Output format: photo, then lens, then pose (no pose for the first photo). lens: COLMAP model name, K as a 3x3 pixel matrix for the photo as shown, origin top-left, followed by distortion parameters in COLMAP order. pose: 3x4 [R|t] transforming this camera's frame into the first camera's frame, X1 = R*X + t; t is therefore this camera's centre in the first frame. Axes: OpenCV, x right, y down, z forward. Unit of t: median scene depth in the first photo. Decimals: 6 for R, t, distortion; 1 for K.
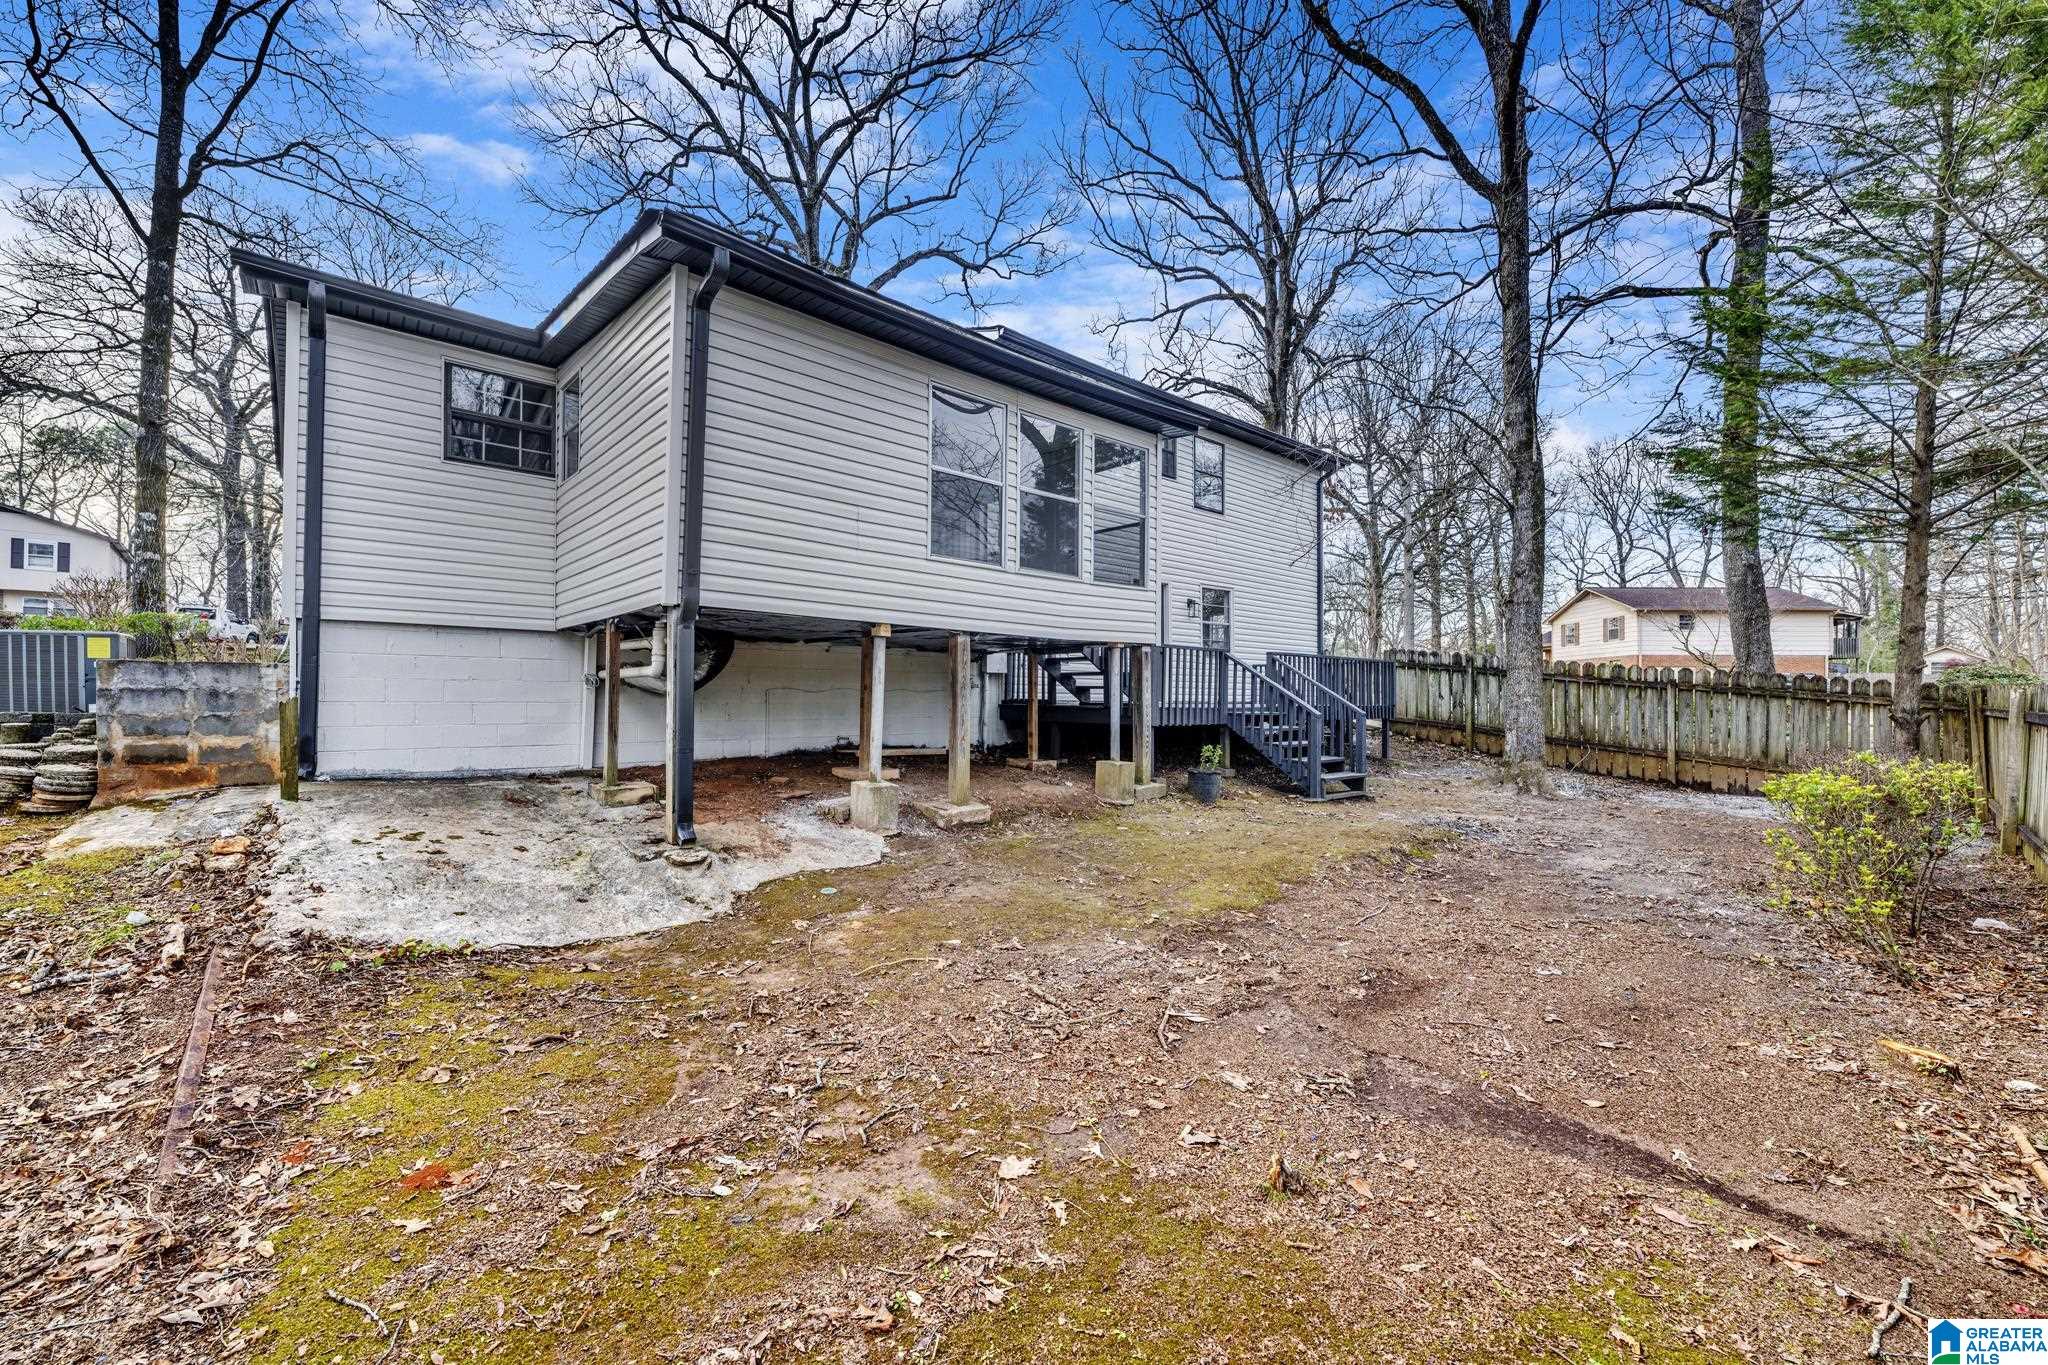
lens RADIAL K [[799.0, 0, 1025.8], [0, 799.0, 683.4], [0, 0, 1]] dist [0.001544, -0.000131]
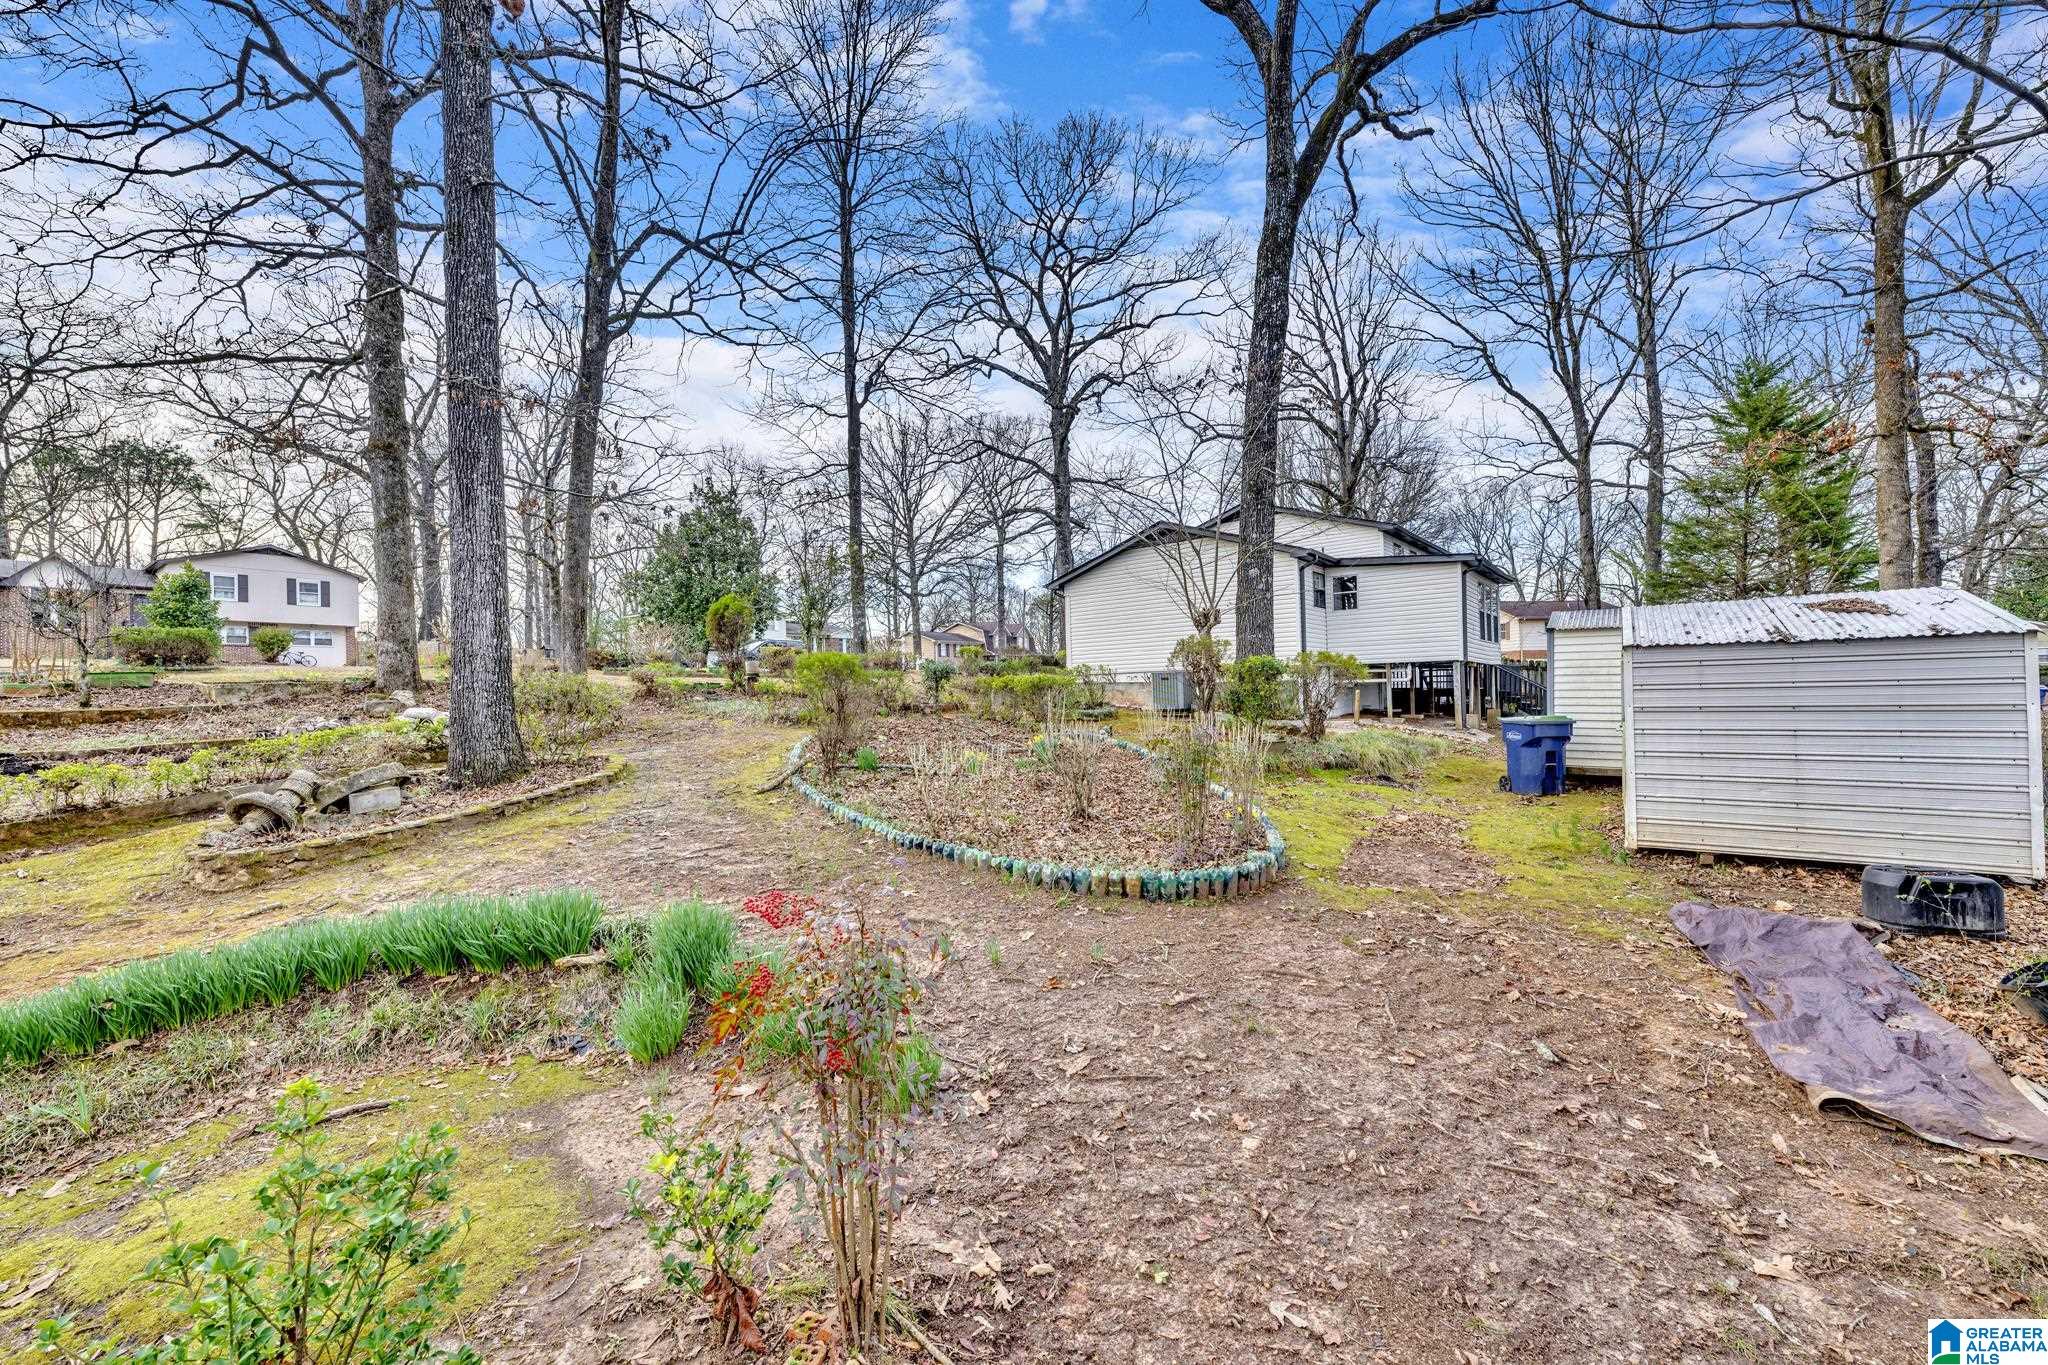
lens RADIAL K [[799.0, 0, 1023.7], [0, 799.0, 681.9], [0, 0, 1]] dist [0.001544, -0.000131]
pose [[0.983814, -0.028041, 0.176983, -0.457883], [0.027451, 0.999606, 0.005784, -0.012126], [-0.177076, -0.000832, 0.984197, -0.322548]]
